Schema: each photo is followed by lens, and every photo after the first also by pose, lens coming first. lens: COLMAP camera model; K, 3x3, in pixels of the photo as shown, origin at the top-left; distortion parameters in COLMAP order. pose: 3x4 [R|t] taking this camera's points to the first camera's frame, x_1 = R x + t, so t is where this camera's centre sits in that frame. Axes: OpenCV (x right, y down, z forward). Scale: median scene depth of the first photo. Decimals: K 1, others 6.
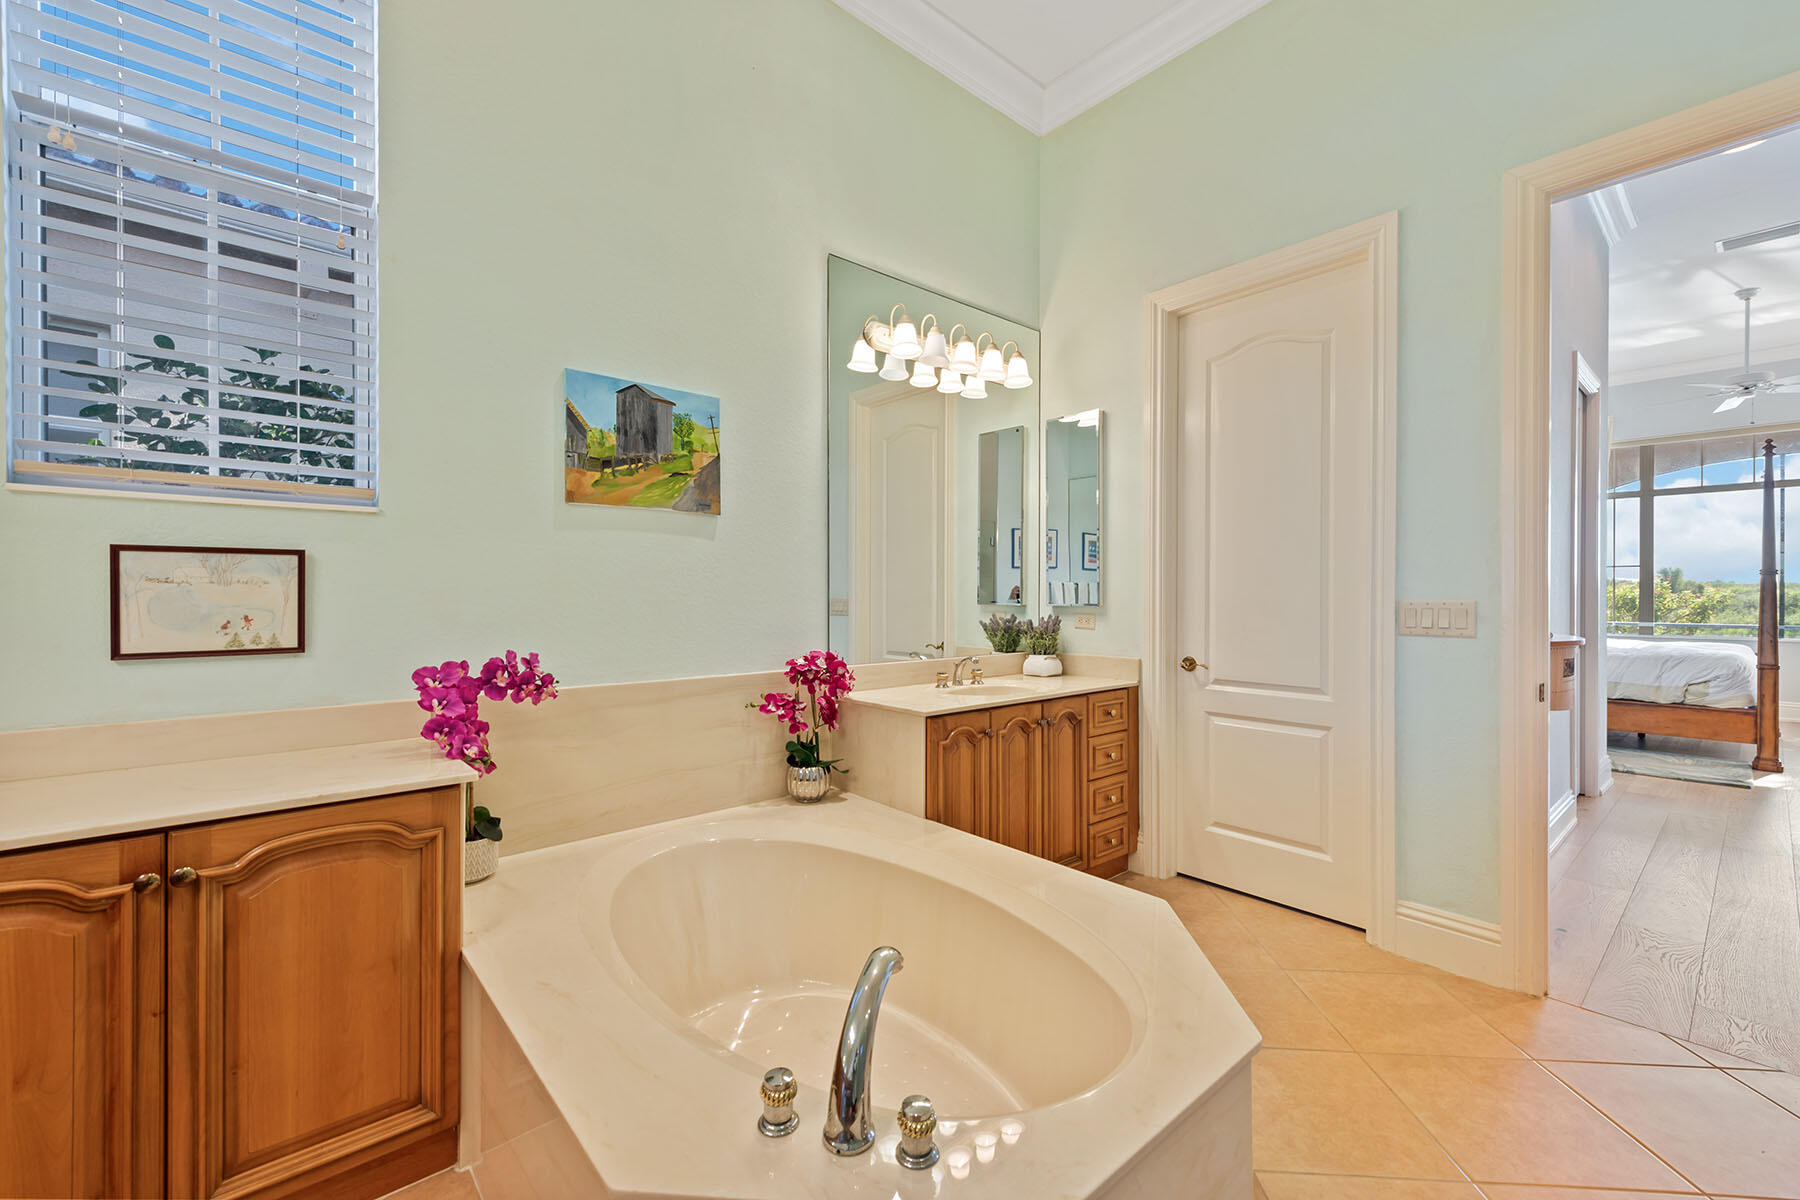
lens RADIAL K [[742.8, 0, 897.8], [0, 742.8, 591.1], [0, 0, 1]] dist [0.001313, 0.000349]
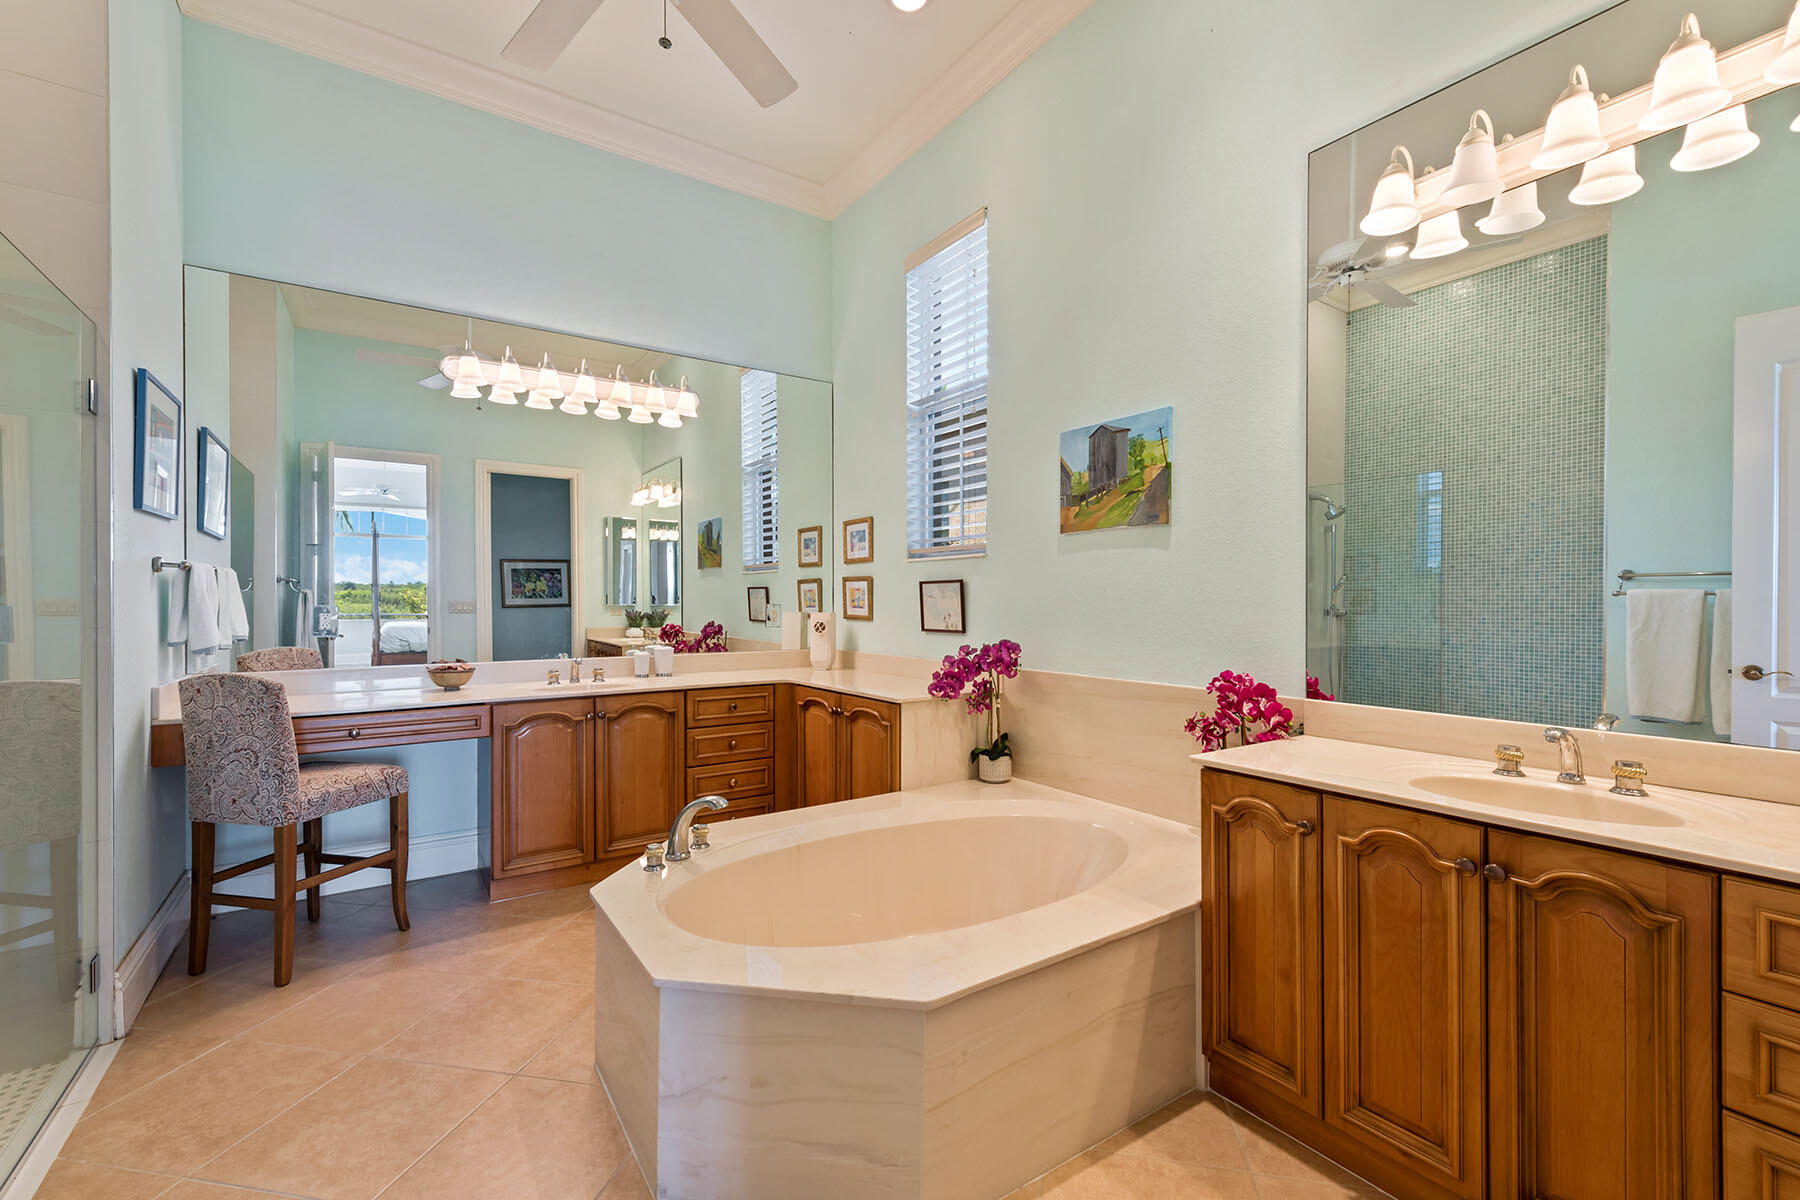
lens RADIAL K [[742.8, 0, 897.0], [0, 742.8, 603.4], [0, 0, 1]] dist [0.001313, 0.000349]
pose [[-0.115953, -0.001053, -0.993254, 0.848710], [0.001918, 0.999997, -0.001284, 0.006055], [0.993253, -0.002054, -0.115950, 0.803882]]
